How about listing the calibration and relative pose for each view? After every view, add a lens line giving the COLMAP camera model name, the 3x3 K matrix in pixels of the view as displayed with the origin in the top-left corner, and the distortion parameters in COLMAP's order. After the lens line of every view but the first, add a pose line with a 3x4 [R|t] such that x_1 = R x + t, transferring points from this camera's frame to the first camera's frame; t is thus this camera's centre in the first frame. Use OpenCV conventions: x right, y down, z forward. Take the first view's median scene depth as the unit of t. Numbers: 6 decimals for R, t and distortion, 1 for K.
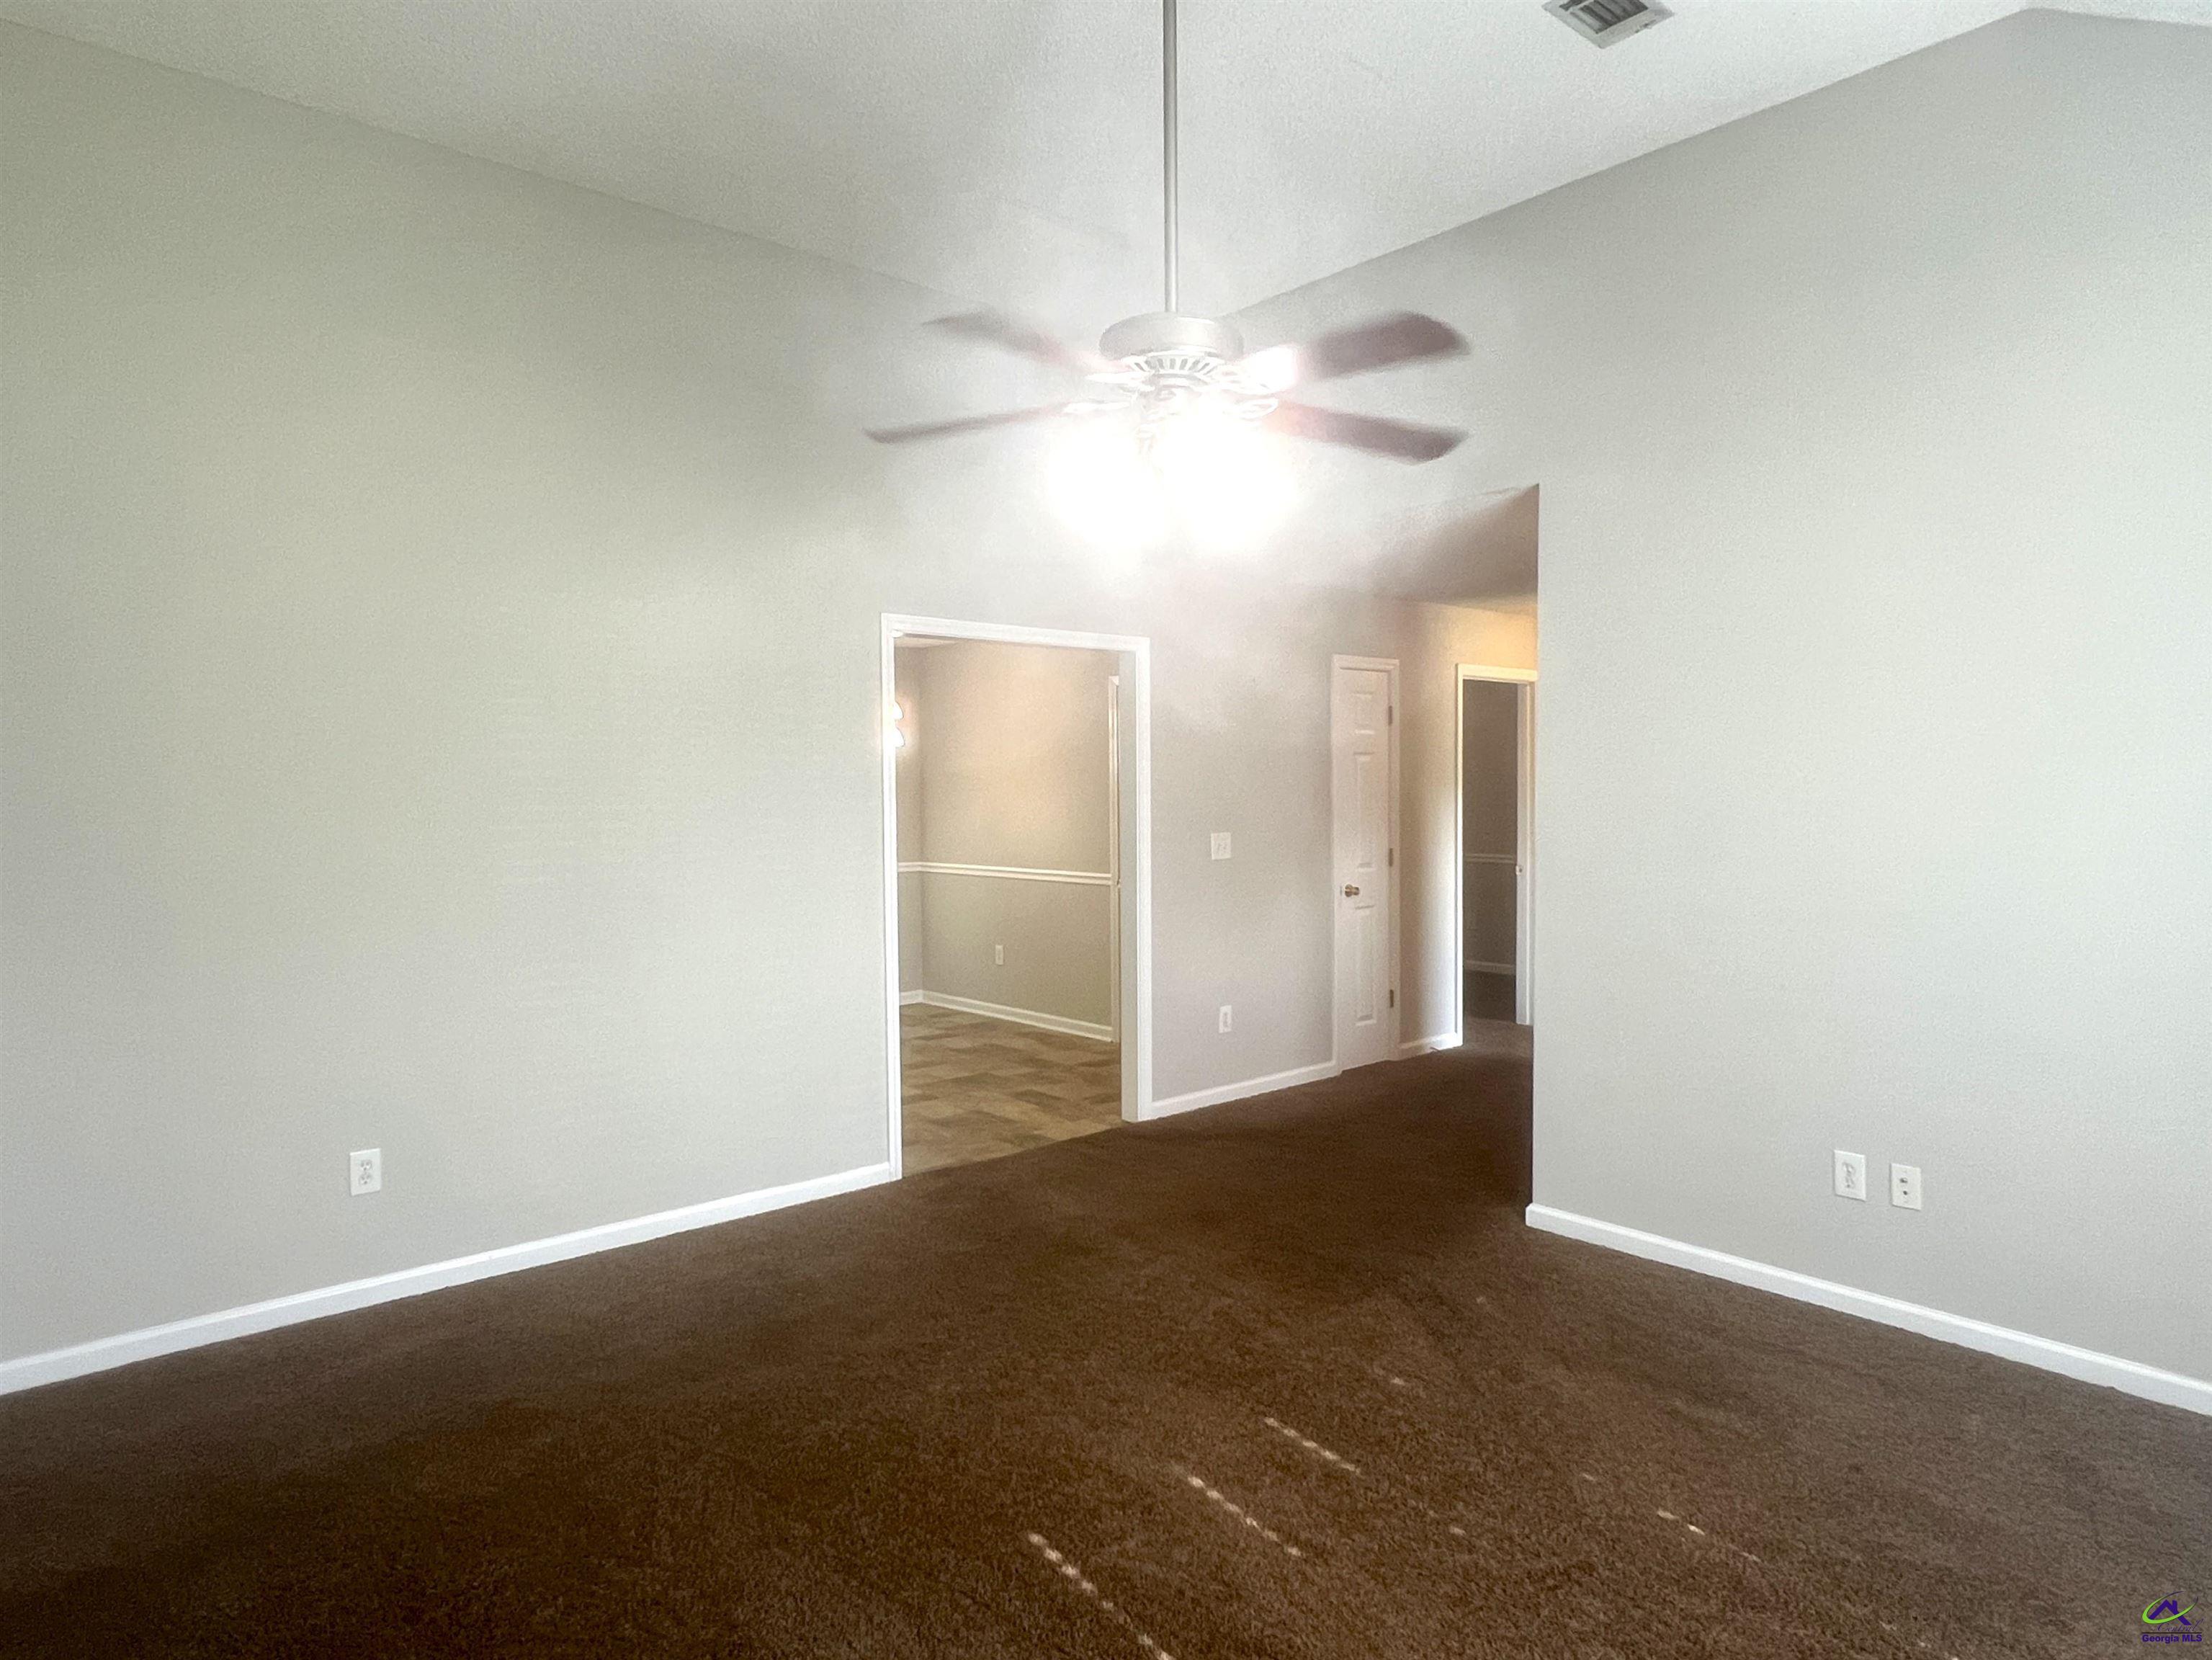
lens RADIAL K [[1327.6, 0, 1089.1], [0, 1327.6, 829.8], [0, 0, 1]] dist [-0.004998, -0.001348]
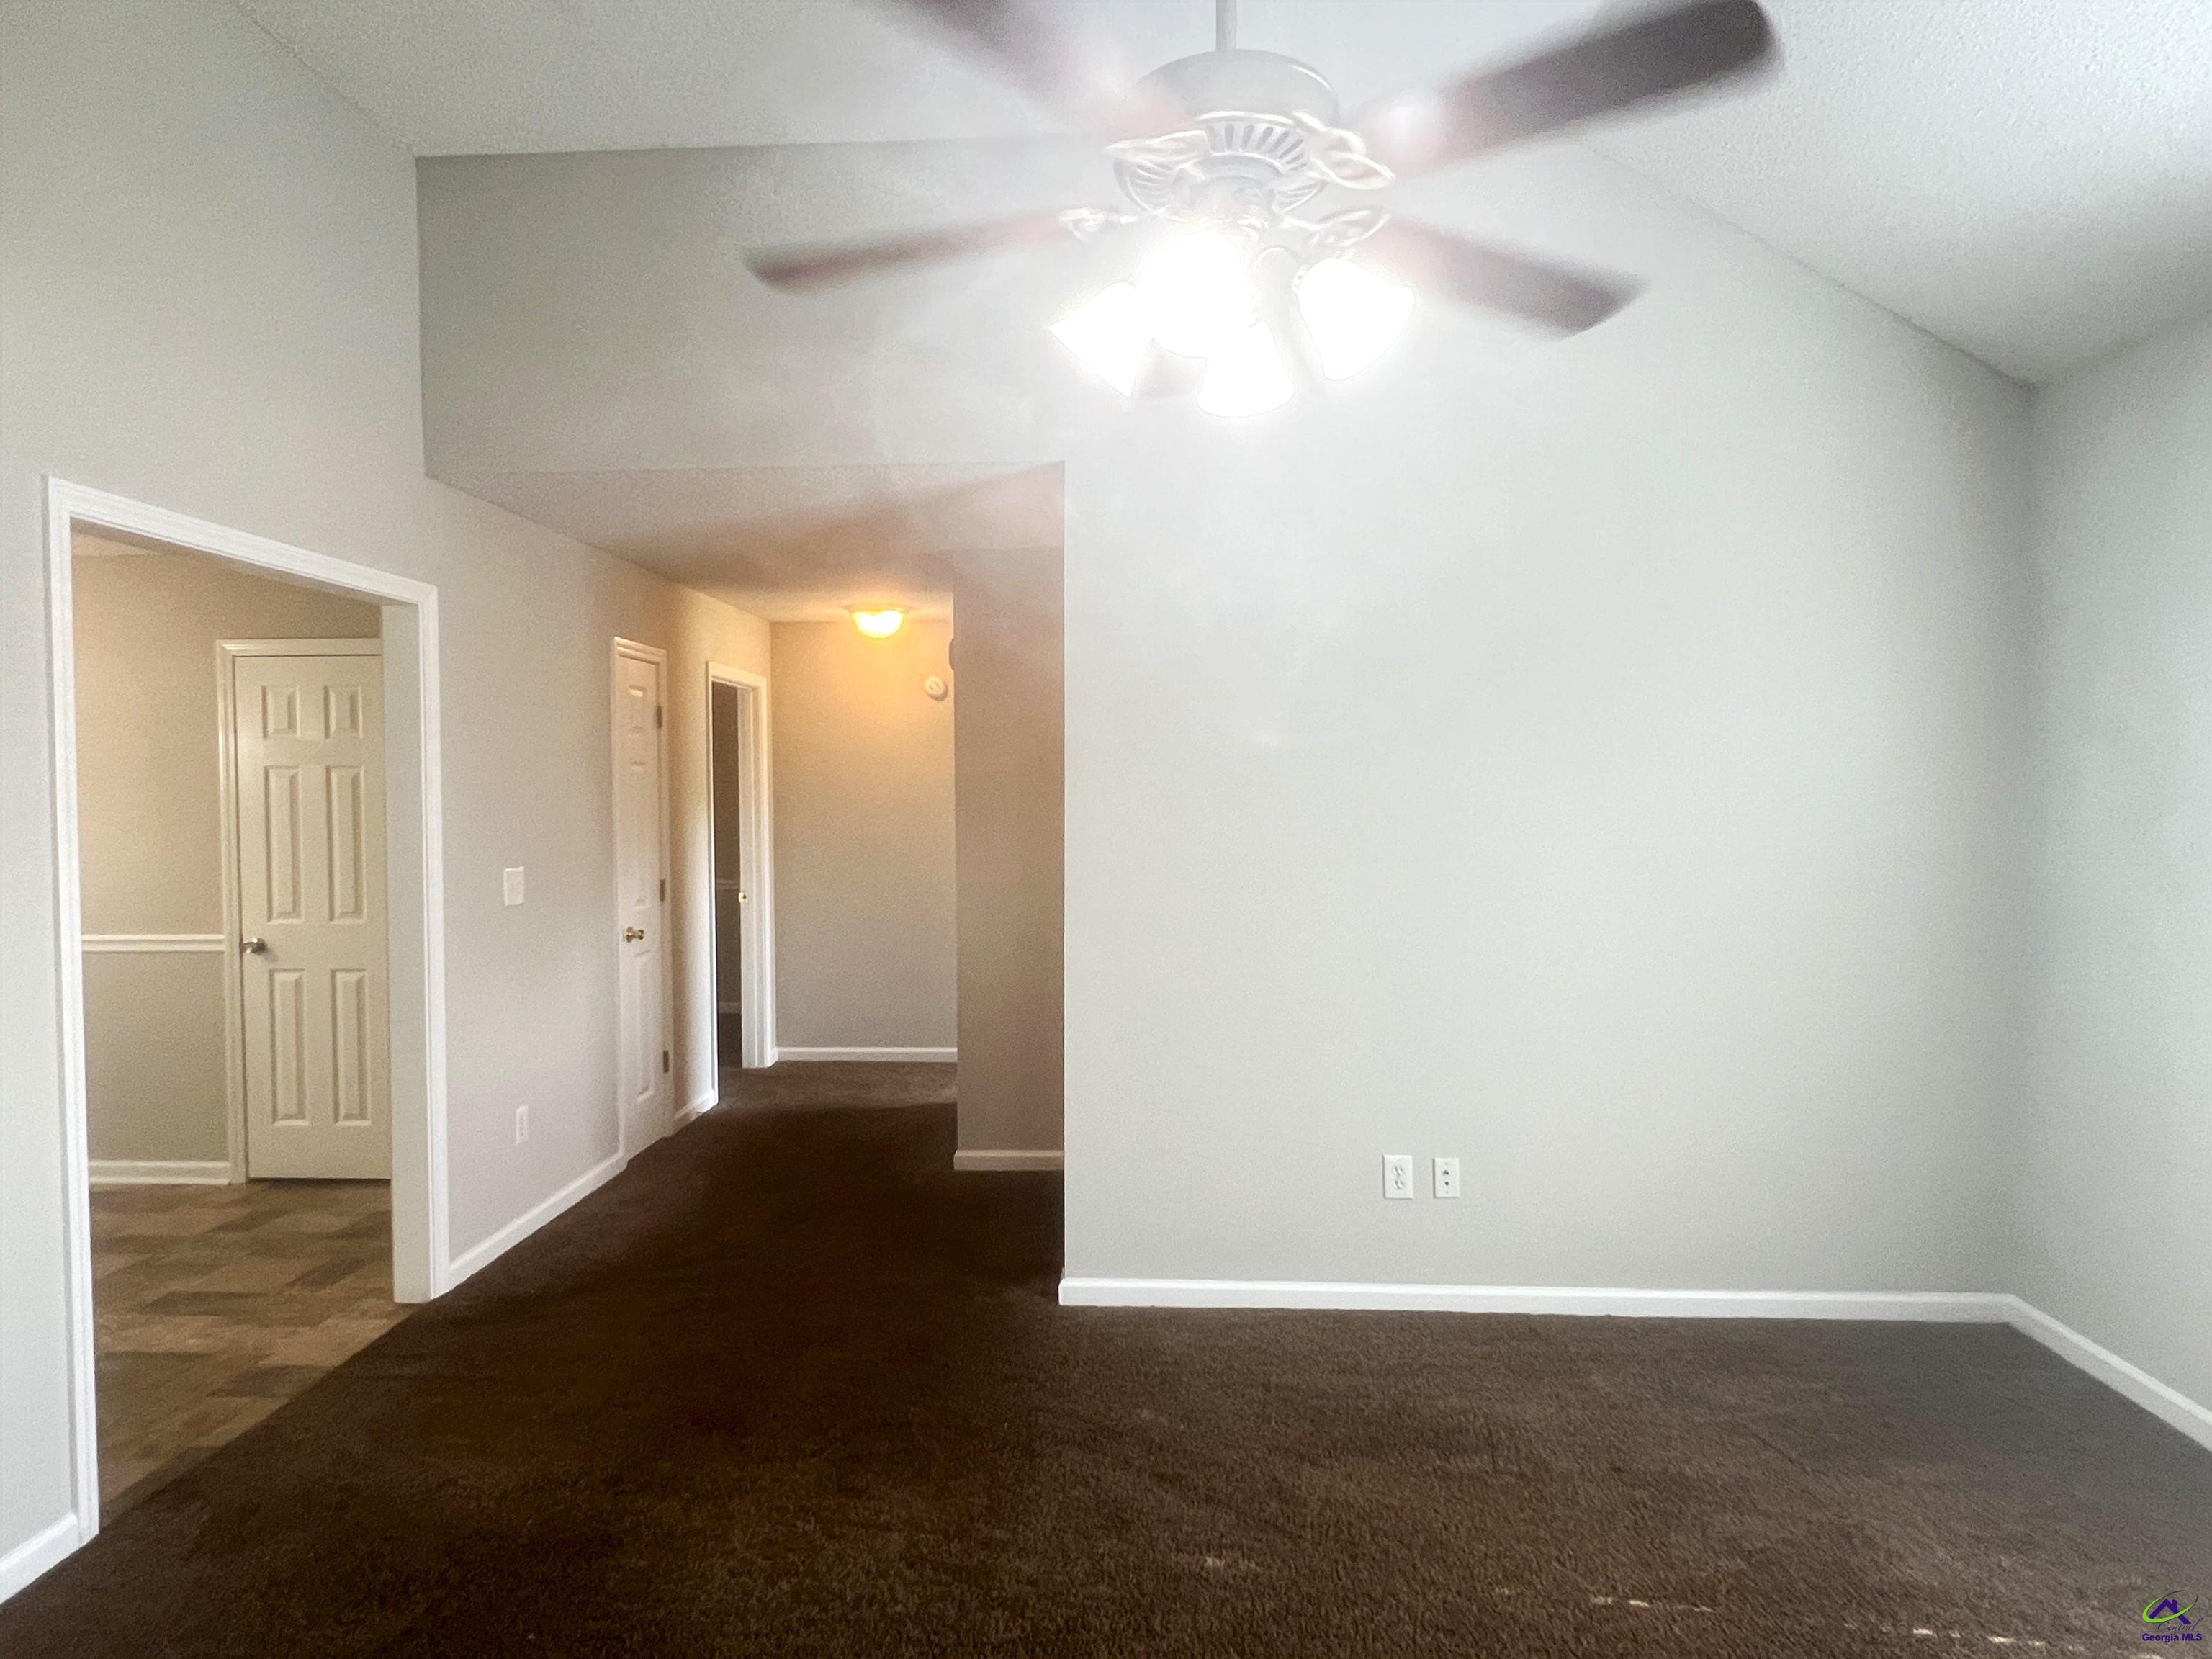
lens RADIAL K [[1307.7, 0, 1106.0], [0, 1307.7, 829.5], [0, 0, 1]] dist [0.001415, -0.000547]
pose [[0.682989, -0.005714, 0.730406, -0.233920], [0.019986, 0.999741, -0.010868, -0.003143], [-0.730155, 0.022020, 0.682927, 0.328785]]
